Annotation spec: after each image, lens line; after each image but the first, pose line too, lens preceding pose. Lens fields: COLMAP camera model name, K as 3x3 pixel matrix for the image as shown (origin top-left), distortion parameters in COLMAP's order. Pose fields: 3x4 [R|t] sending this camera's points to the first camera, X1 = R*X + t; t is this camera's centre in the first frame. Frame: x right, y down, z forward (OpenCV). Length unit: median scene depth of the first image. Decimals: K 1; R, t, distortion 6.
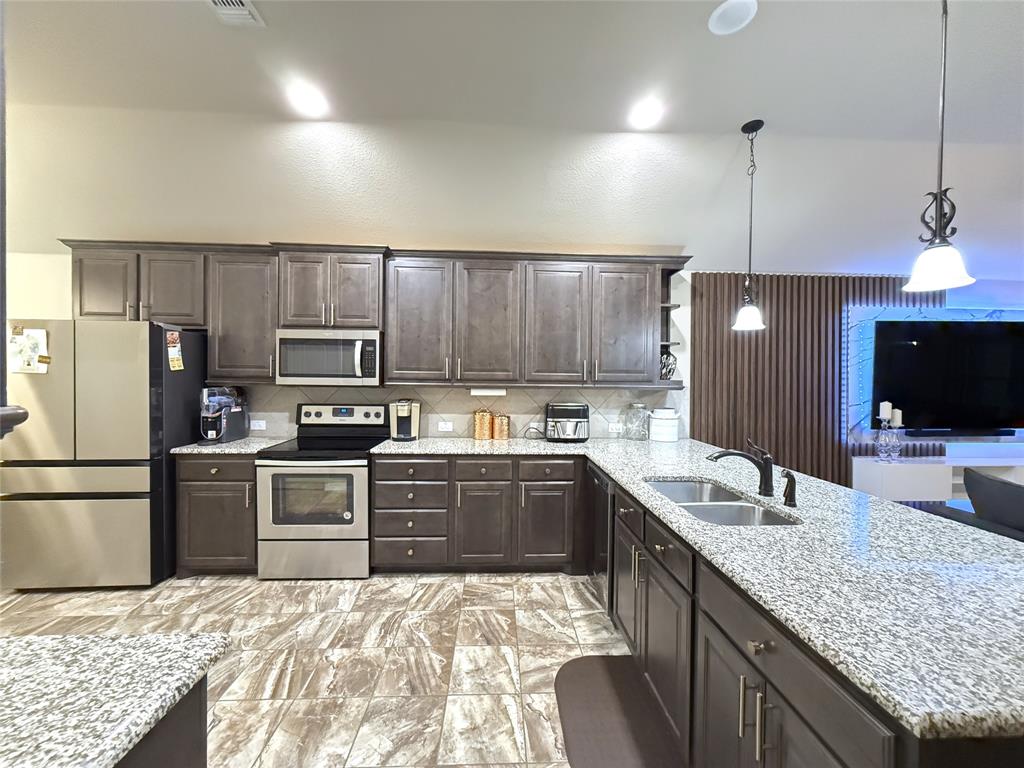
lens RADIAL K [[405.8, 0, 512.1], [0, 405.8, 379.6], [0, 0, 1]] dist [-0.000339, 0.001107]
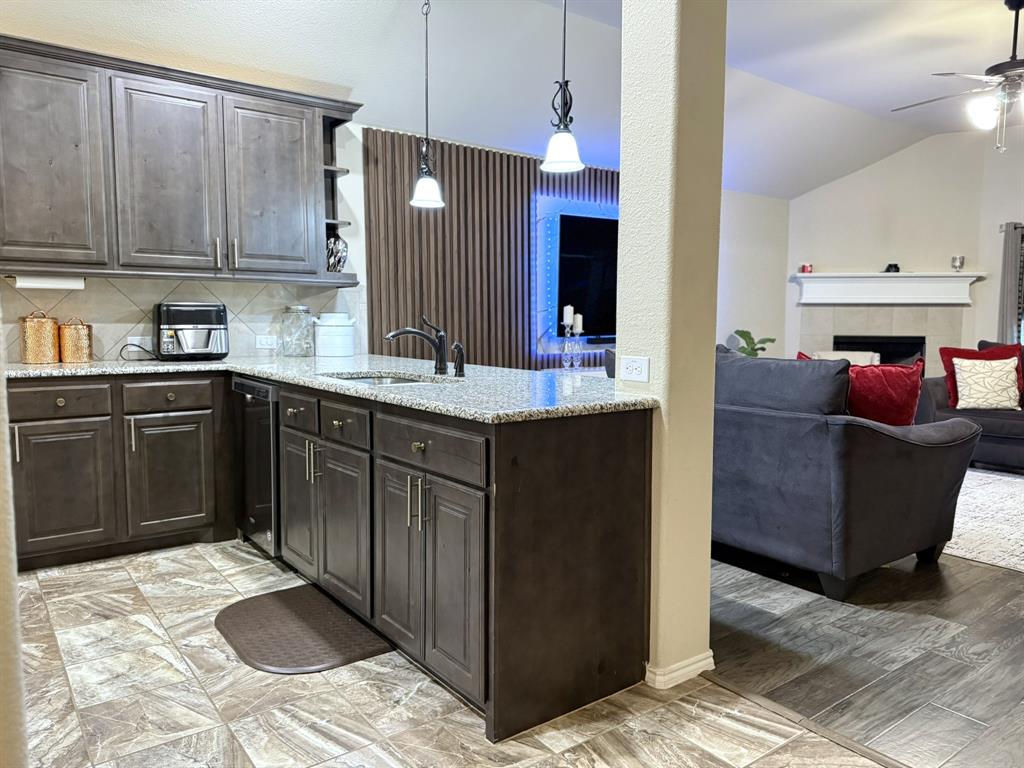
lens RADIAL K [[728.3, 0, 522.1], [0, 728.3, 380.8], [0, 0, 1]] dist [0.061118, -0.074848]
pose [[0.815107, -0.059422, 0.576255, -0.138331], [0.011050, 0.996139, 0.087090, 0.095851], [-0.579205, -0.064620, 0.812617, -0.332666]]
